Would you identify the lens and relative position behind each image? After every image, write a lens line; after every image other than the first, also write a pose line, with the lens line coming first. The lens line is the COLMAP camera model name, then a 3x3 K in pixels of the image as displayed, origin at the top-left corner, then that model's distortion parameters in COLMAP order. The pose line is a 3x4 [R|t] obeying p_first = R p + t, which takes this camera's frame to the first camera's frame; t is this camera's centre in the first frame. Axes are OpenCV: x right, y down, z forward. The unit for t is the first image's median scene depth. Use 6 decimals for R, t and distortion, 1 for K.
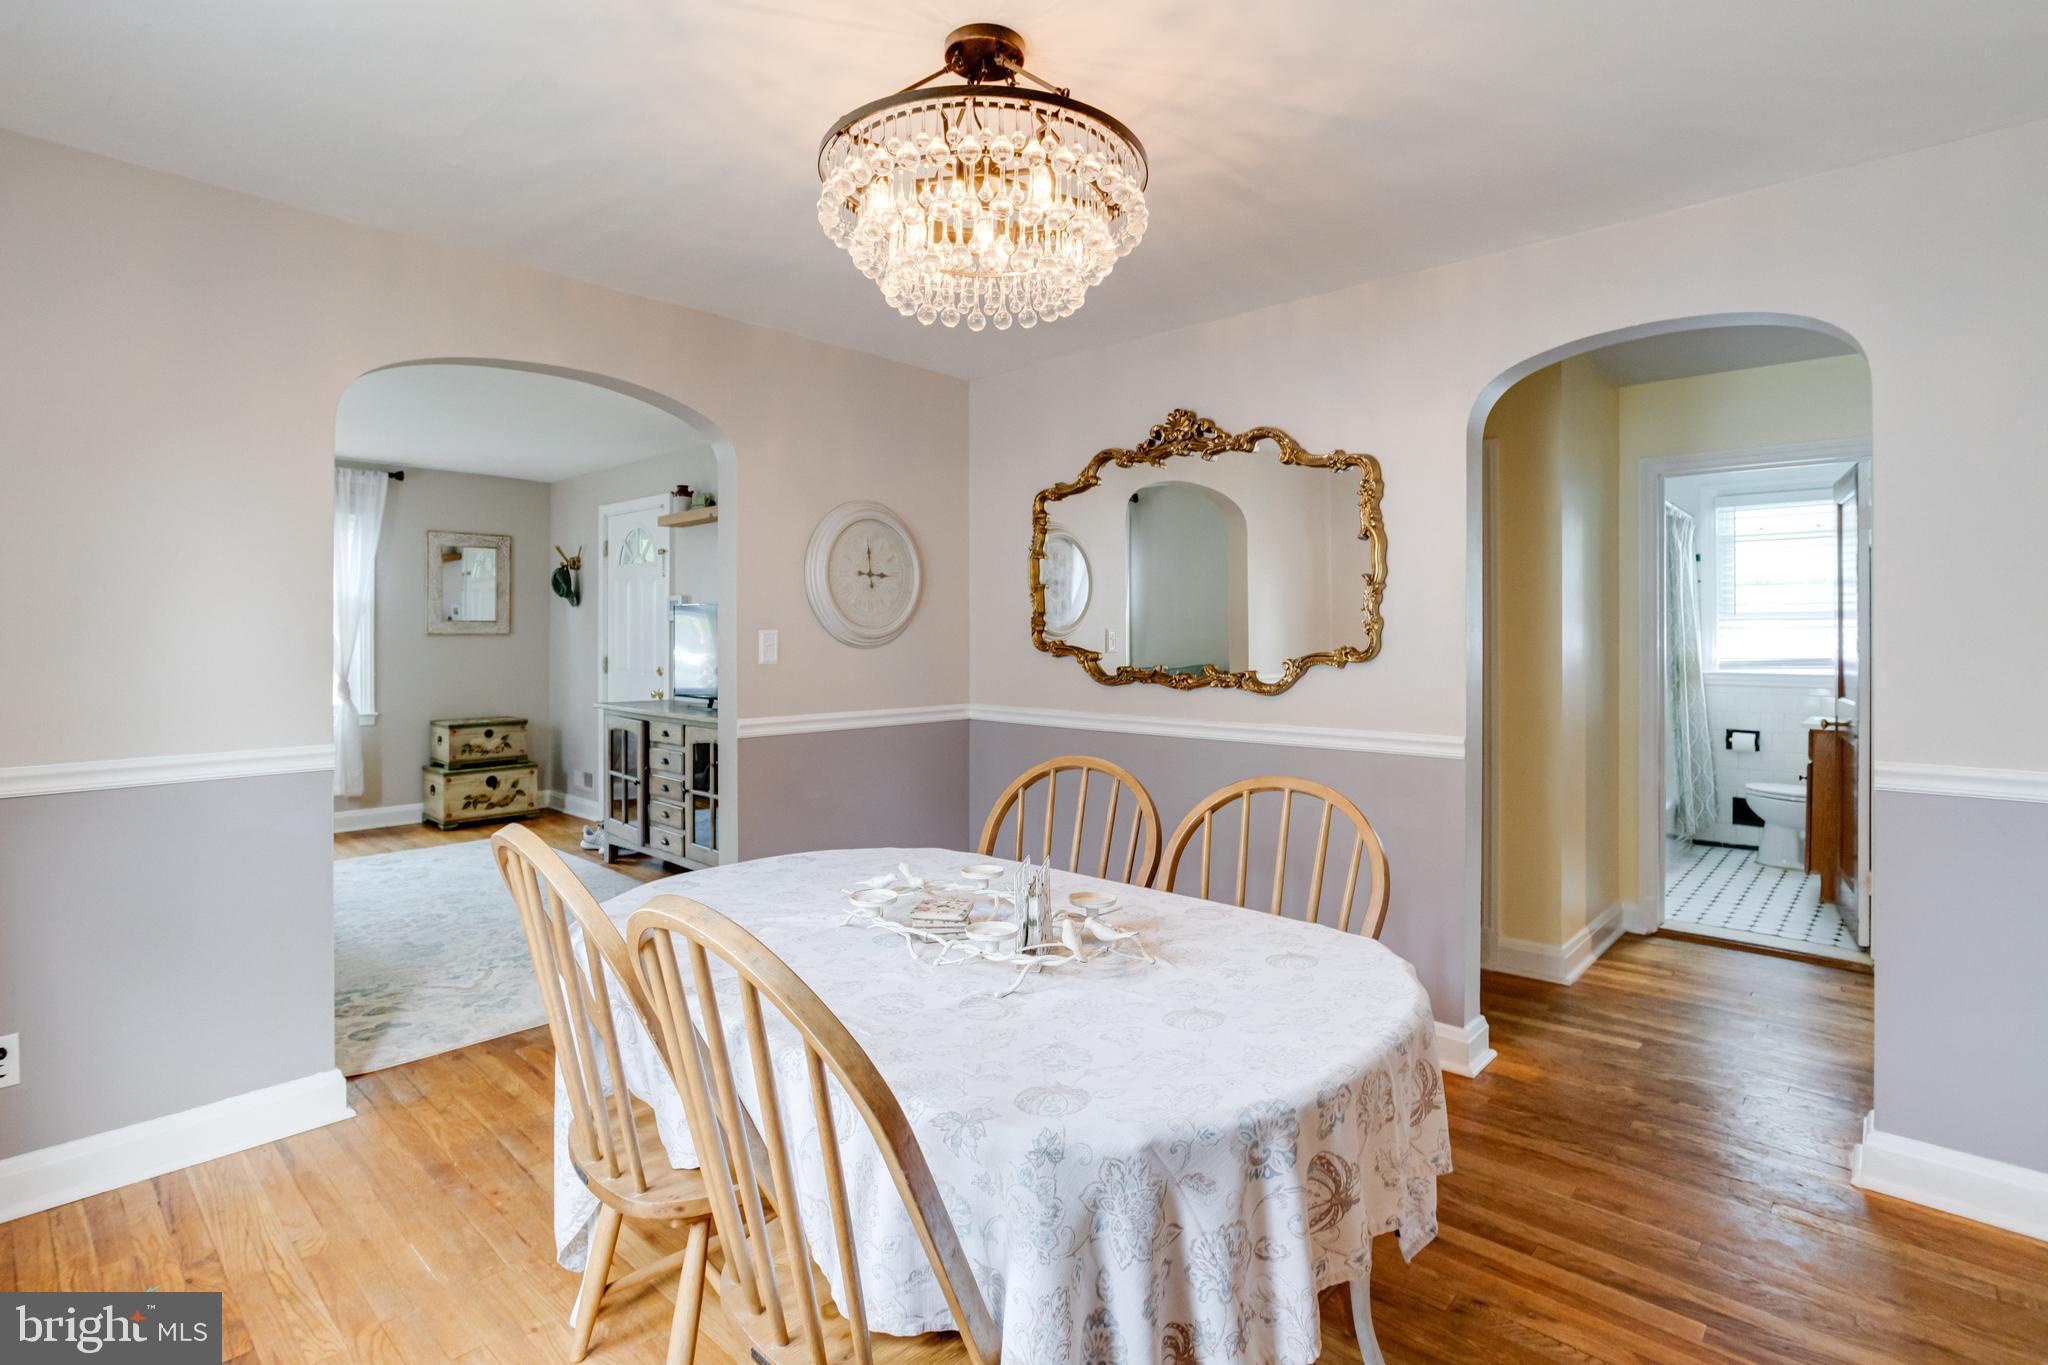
lens RADIAL K [[1001.9, 0, 980.4], [0, 1001.9, 628.2], [0, 0, 1]] dist [-0.033652, 0.017405]
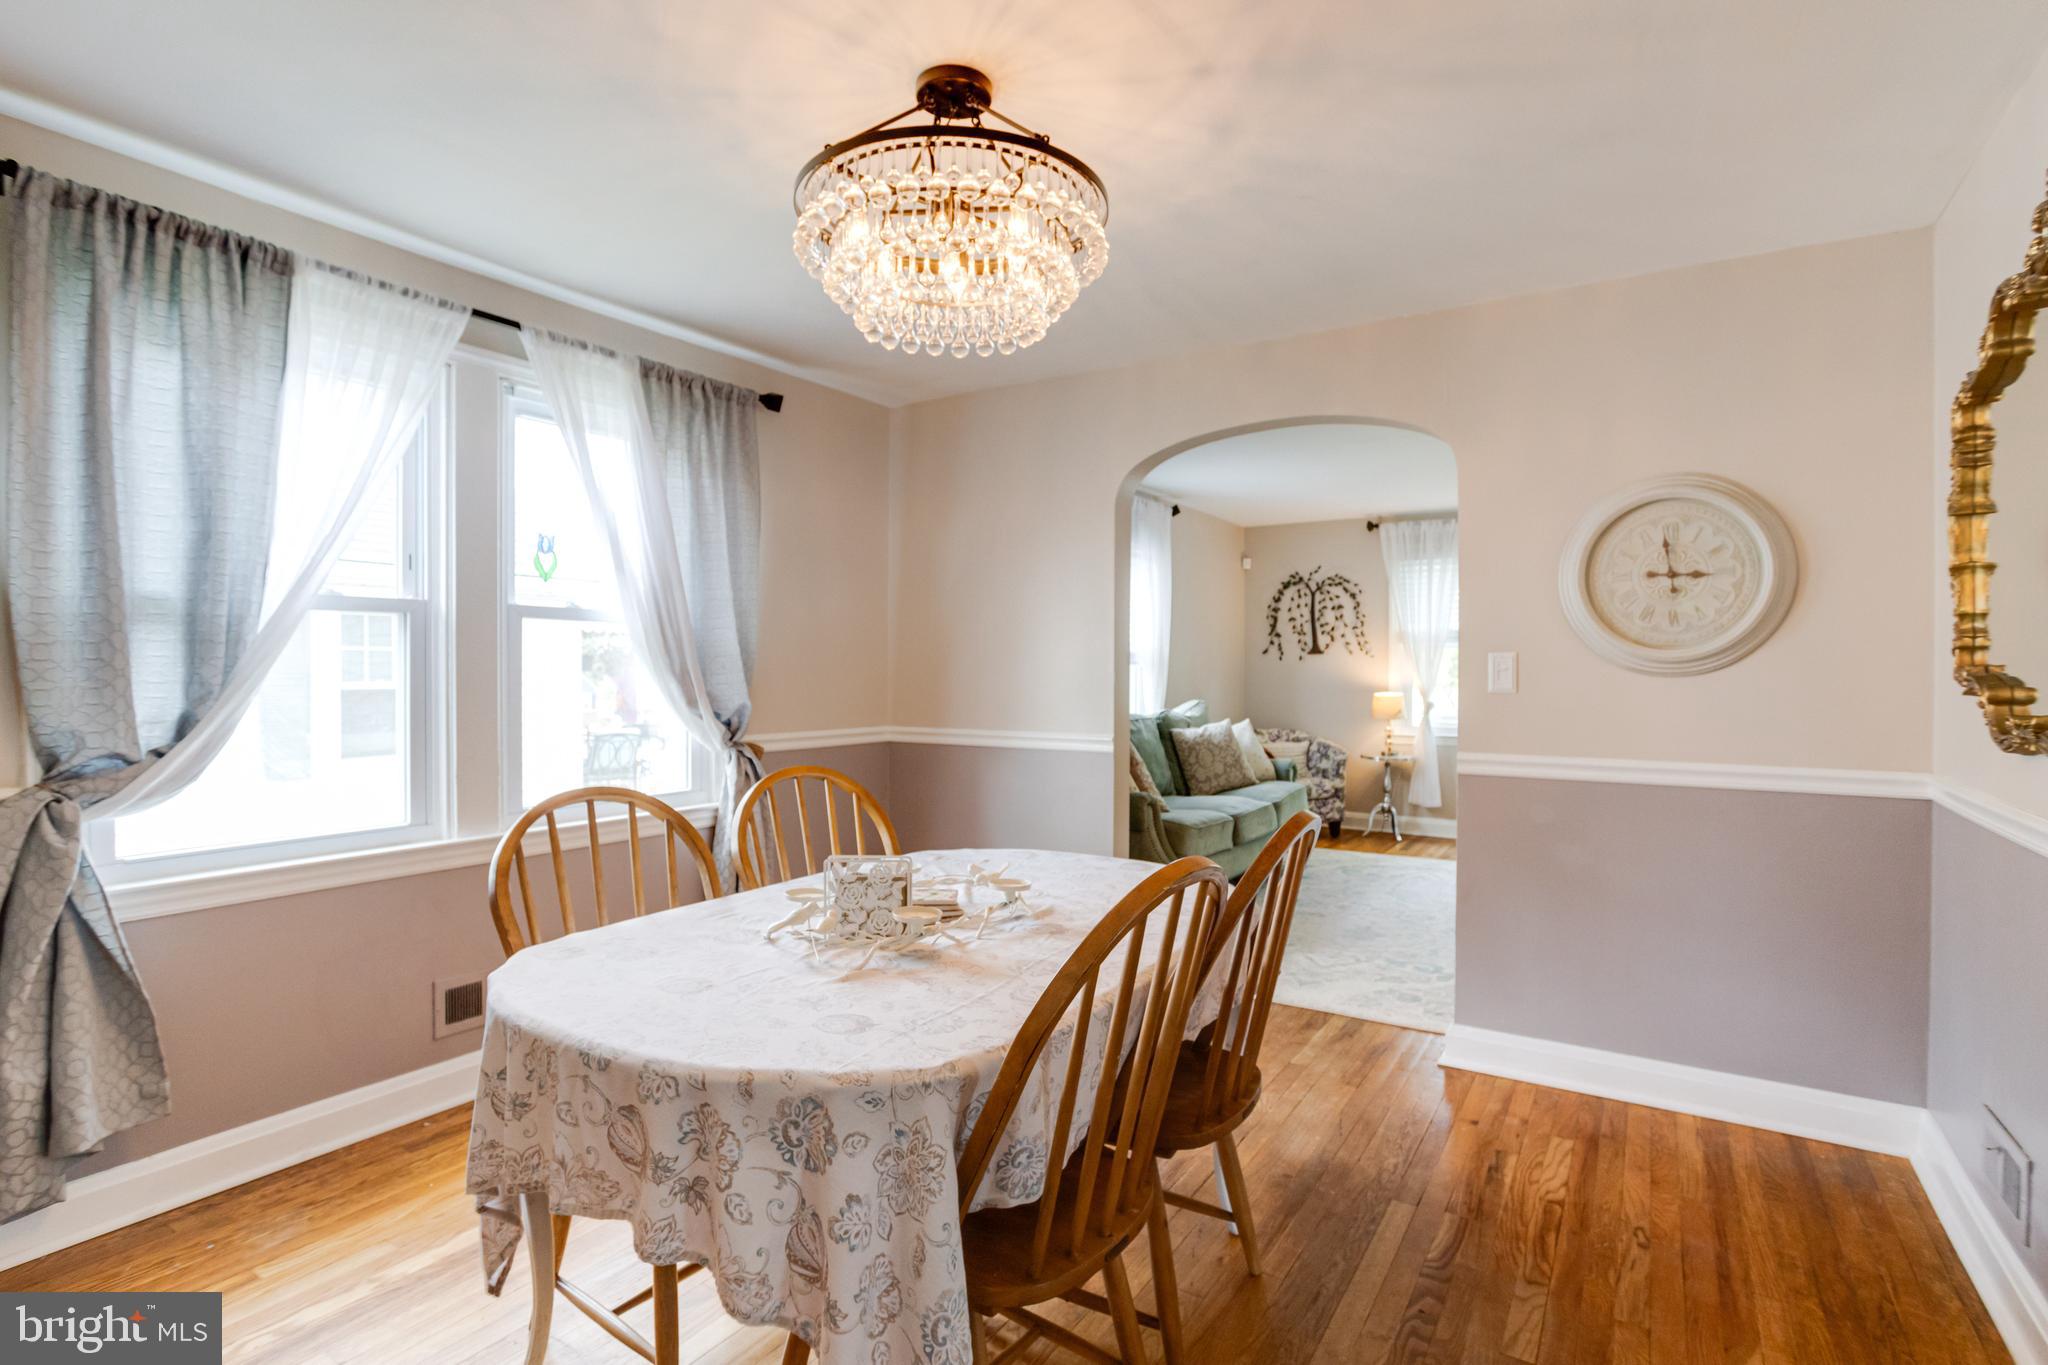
lens RADIAL K [[954.3, 0, 1021.9], [0, 954.3, 671.1], [0, 0, 1]] dist [-0.035626, 0.000473]
pose [[0.201754, 0.003942, -0.979428, 0.273220], [0.001849, 0.999989, 0.004406, 0.007263], [0.979434, -0.002700, 0.201745, 0.237521]]
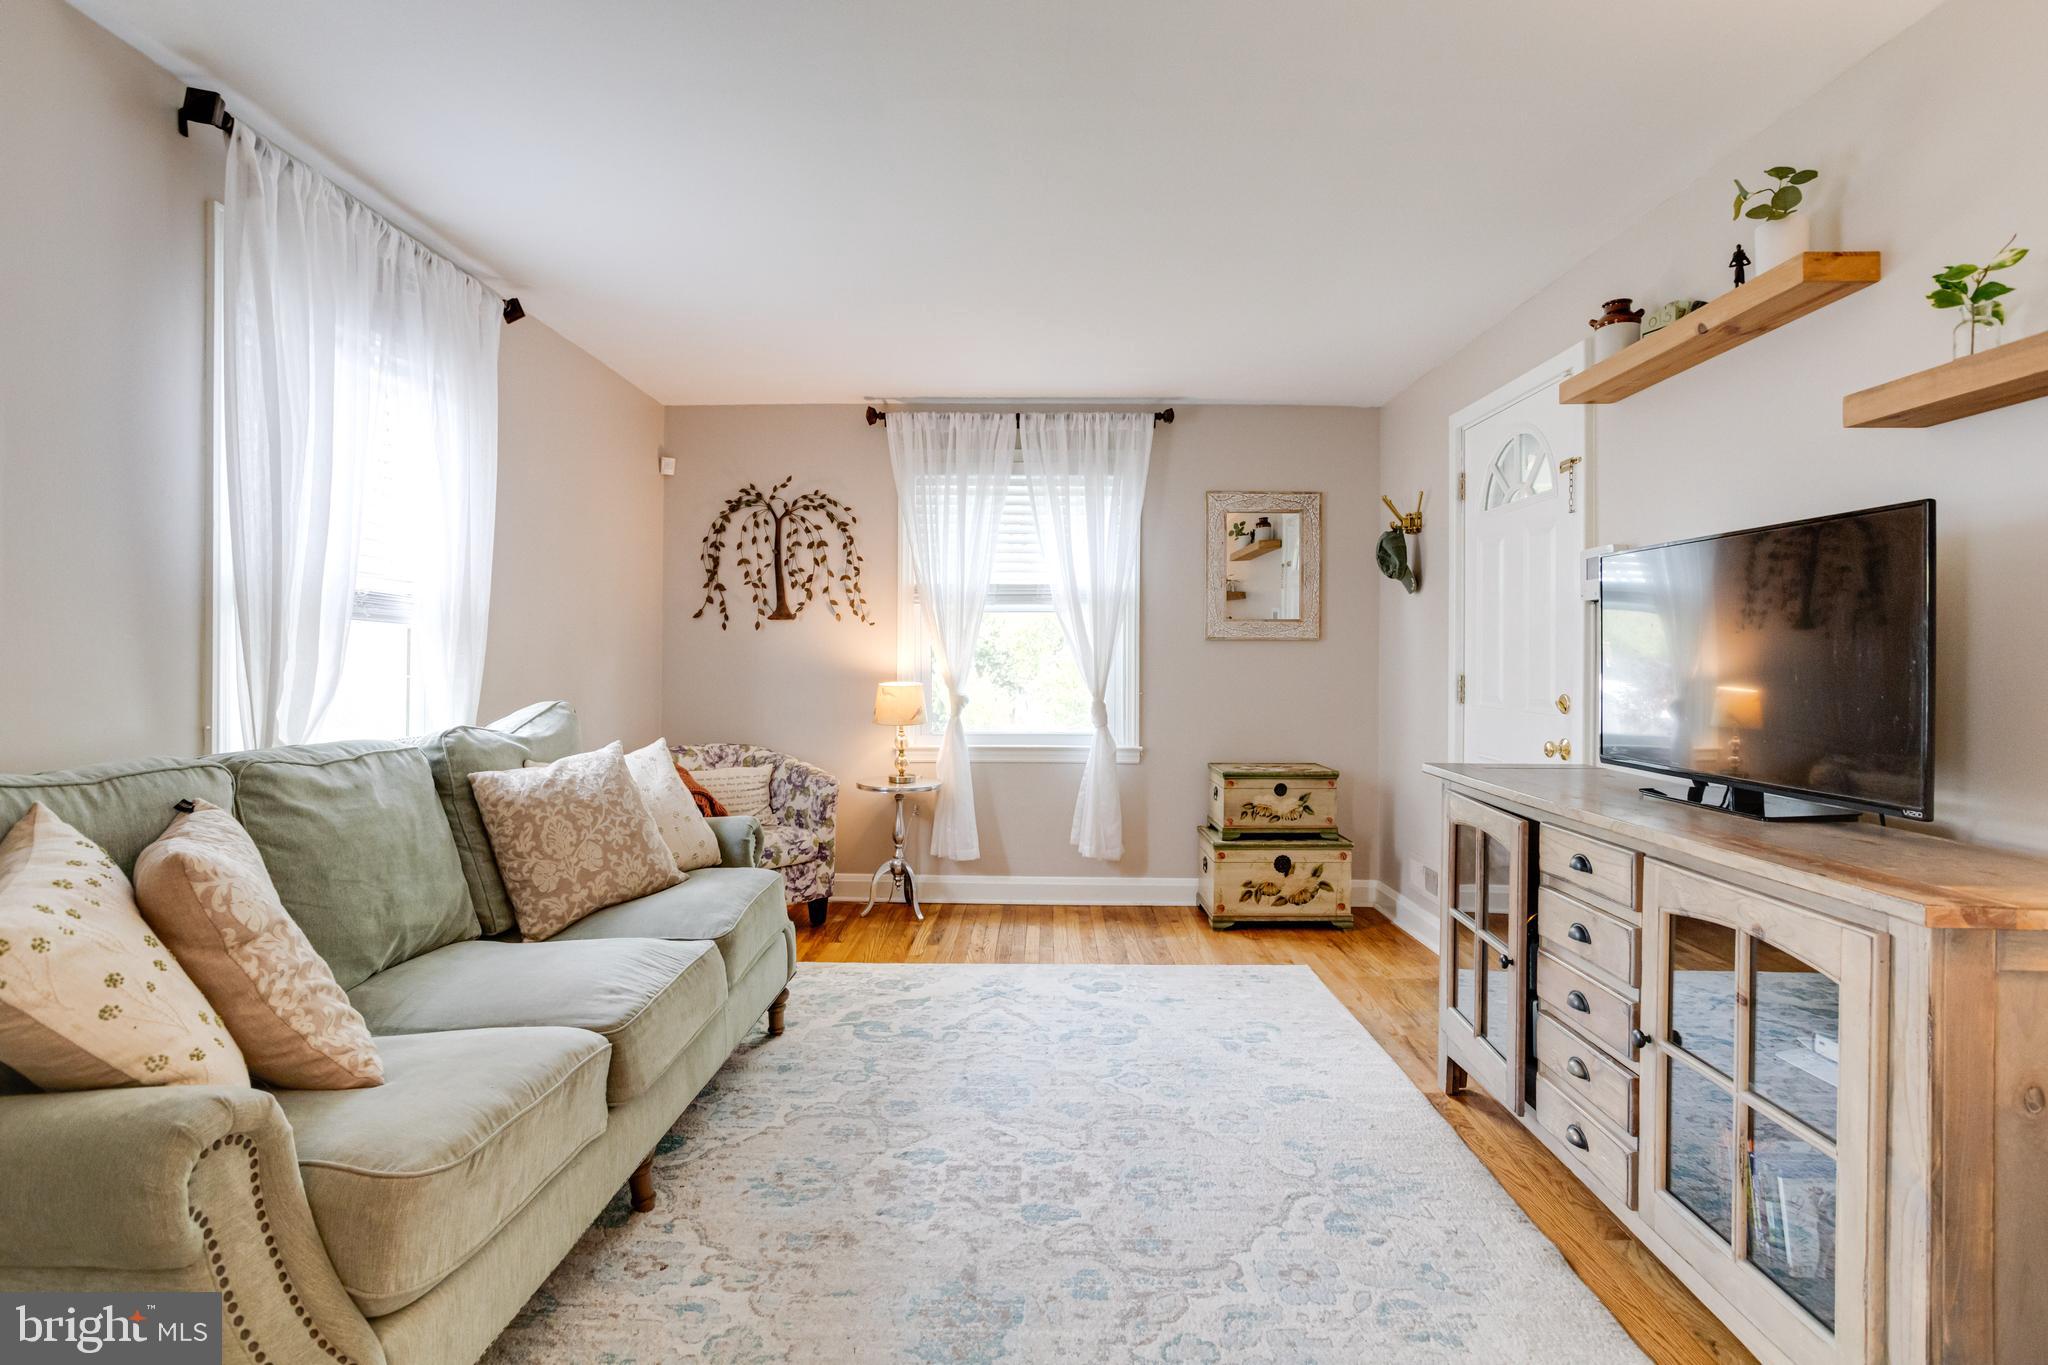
lens RADIAL K [[1001.9, 0, 1039.1], [0, 1001.9, 656.7], [0, 0, 1]] dist [-0.033652, 0.017405]
pose [[0.705523, 0.004348, -0.708674, -0.146442], [-0.003850, 0.999990, 0.002303, 0.018321], [0.708677, 0.001104, 0.705533, 0.441410]]
